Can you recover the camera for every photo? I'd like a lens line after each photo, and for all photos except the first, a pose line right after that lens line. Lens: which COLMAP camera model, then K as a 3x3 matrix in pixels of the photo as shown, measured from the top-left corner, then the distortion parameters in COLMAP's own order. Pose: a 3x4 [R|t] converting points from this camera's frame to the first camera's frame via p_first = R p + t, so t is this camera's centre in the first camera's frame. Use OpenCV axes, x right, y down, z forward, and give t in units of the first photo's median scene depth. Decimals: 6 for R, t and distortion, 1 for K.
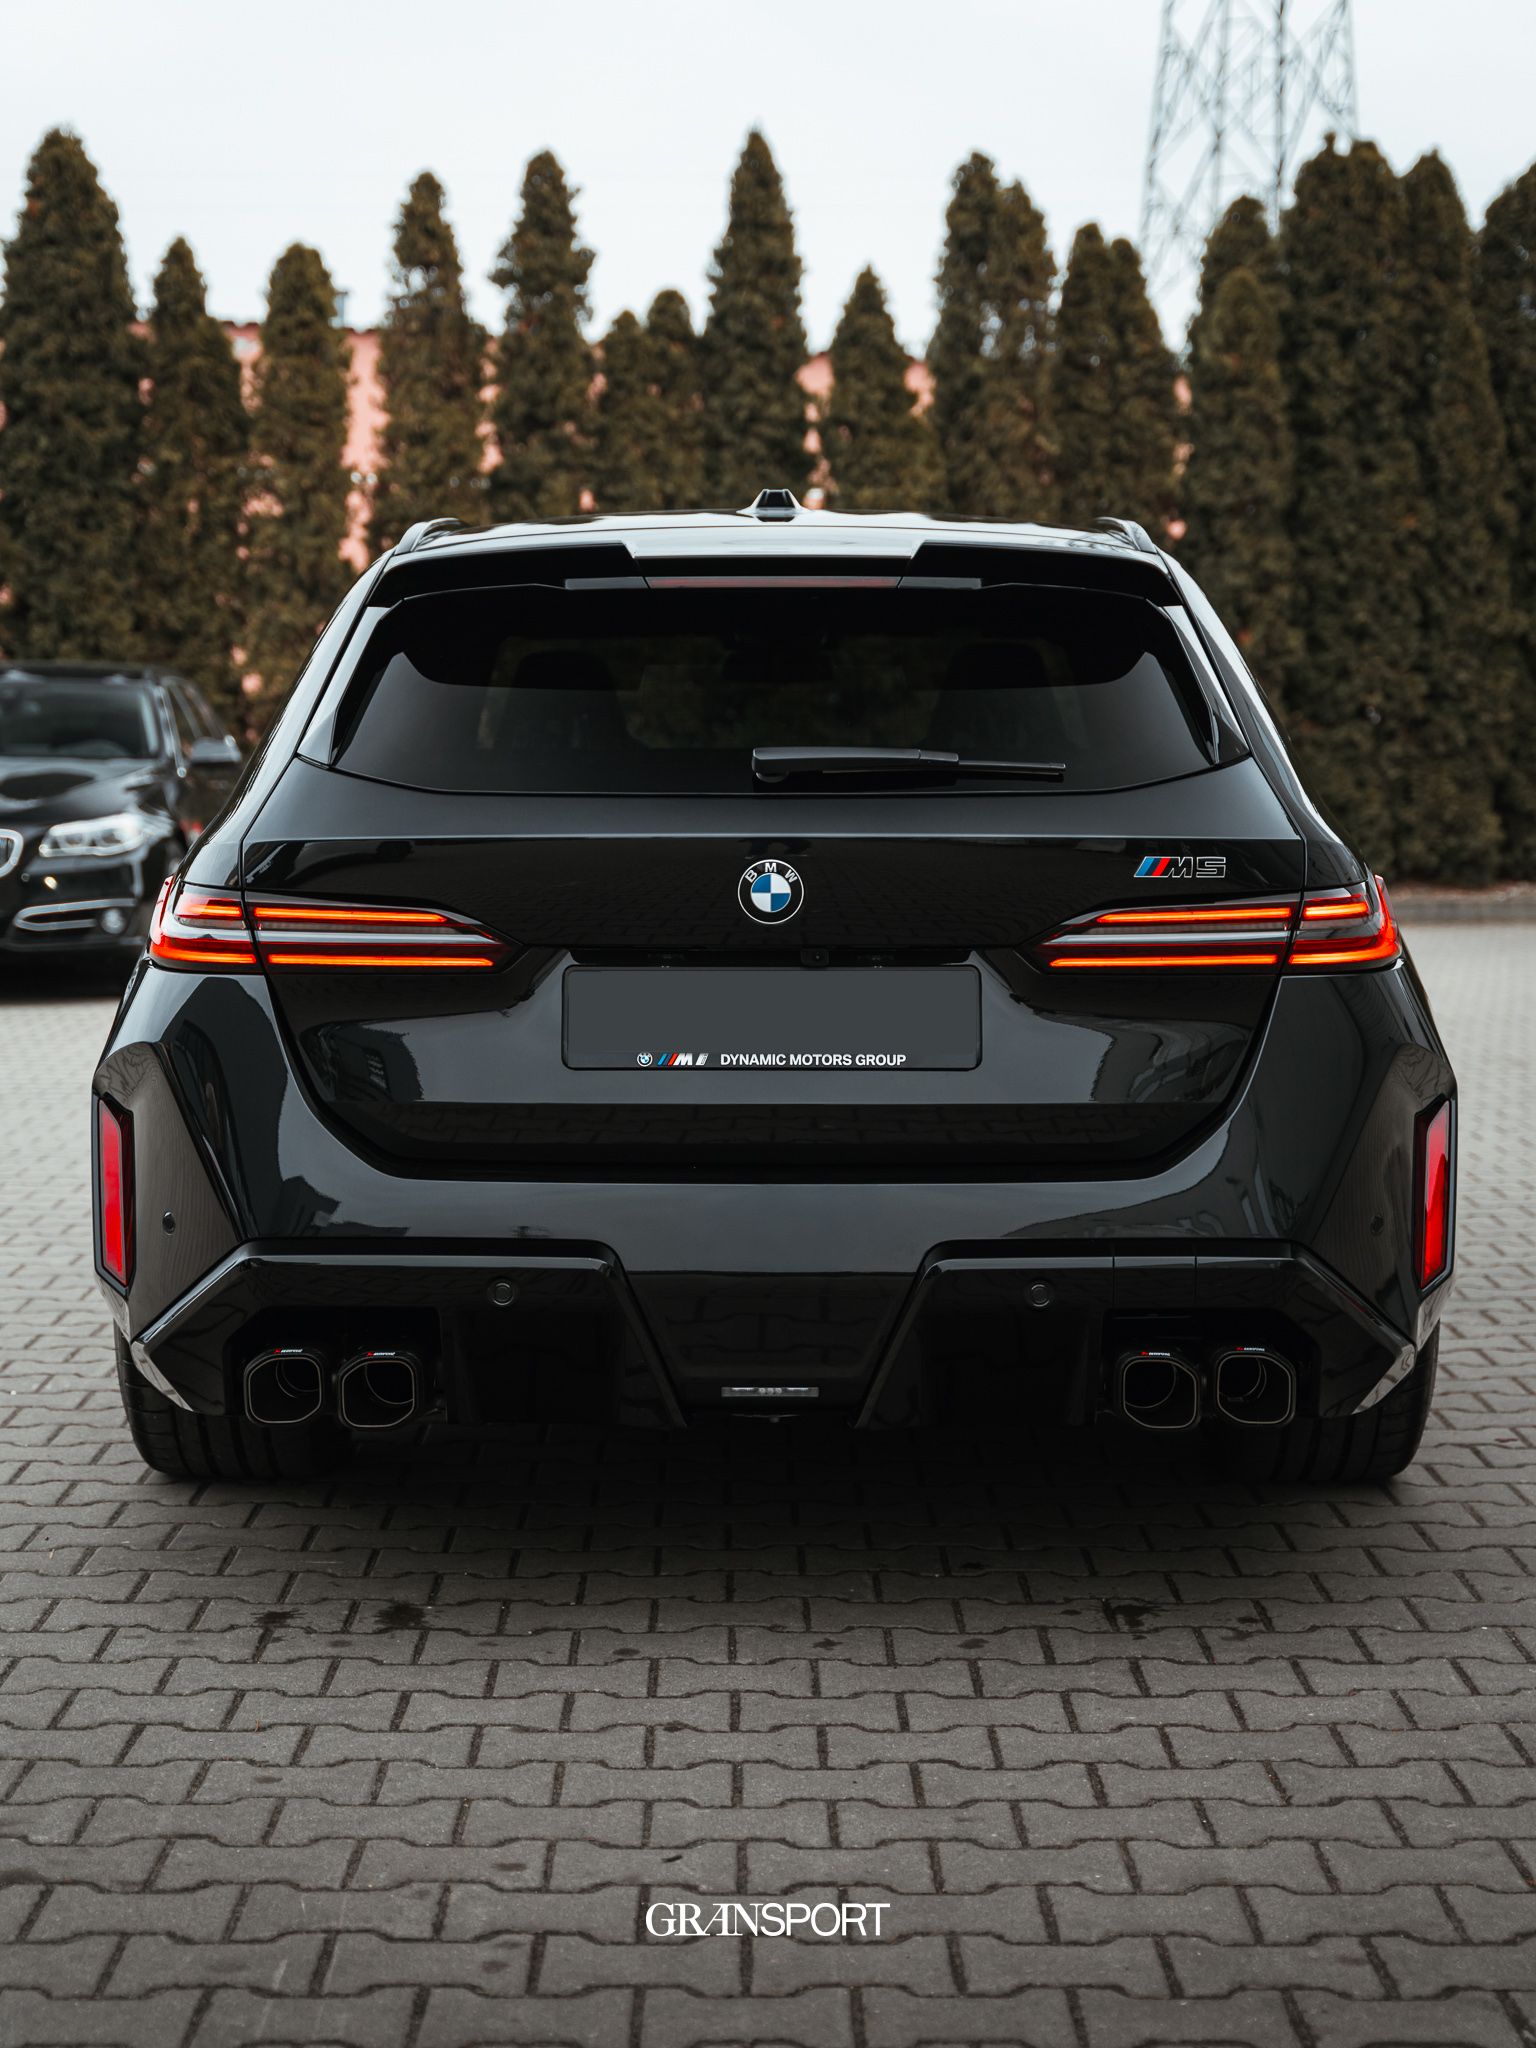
lens RADIAL K [[3540.4, 0, 768.0], [0, 3540.4, 1024.0], [0, 0, 1]] dist [0.024507, -0.066538]
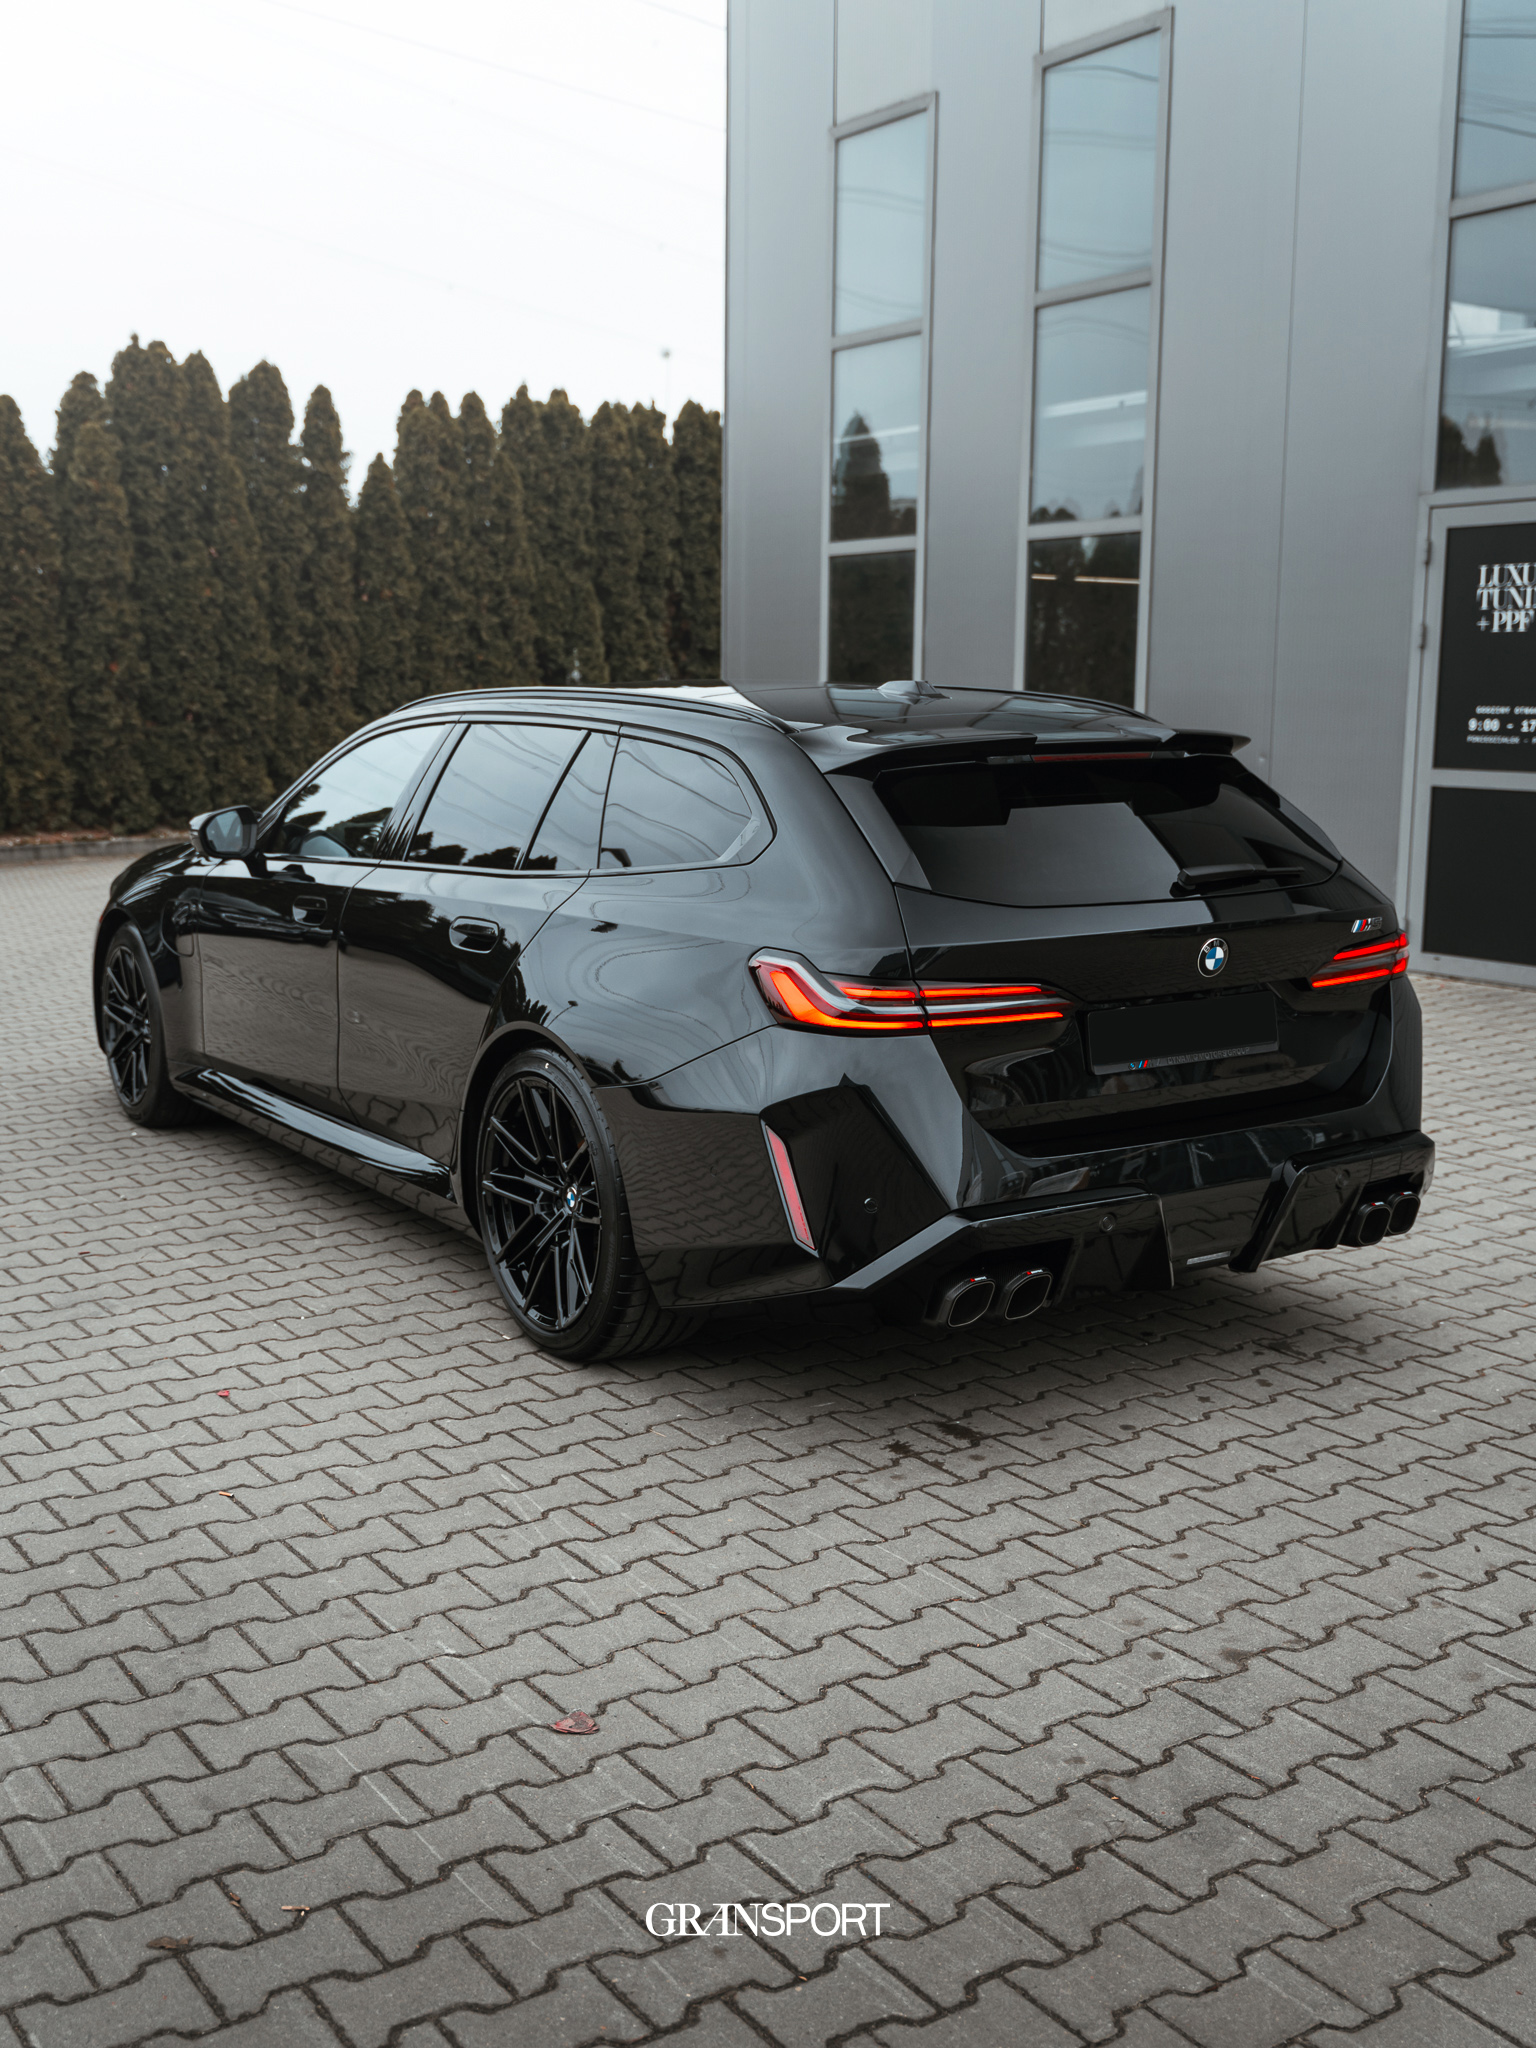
lens RADIAL K [[2157.9, 0, 768.0], [0, 2157.9, 1024.0], [0, 0, 1]] dist [-0.001613, 0.016569]
pose [[0.830278, -0.092095, 0.549688, -0.367193], [0.052172, 0.994766, 0.087861, -0.053598], [-0.554902, -0.044271, 0.830737, 0.143758]]
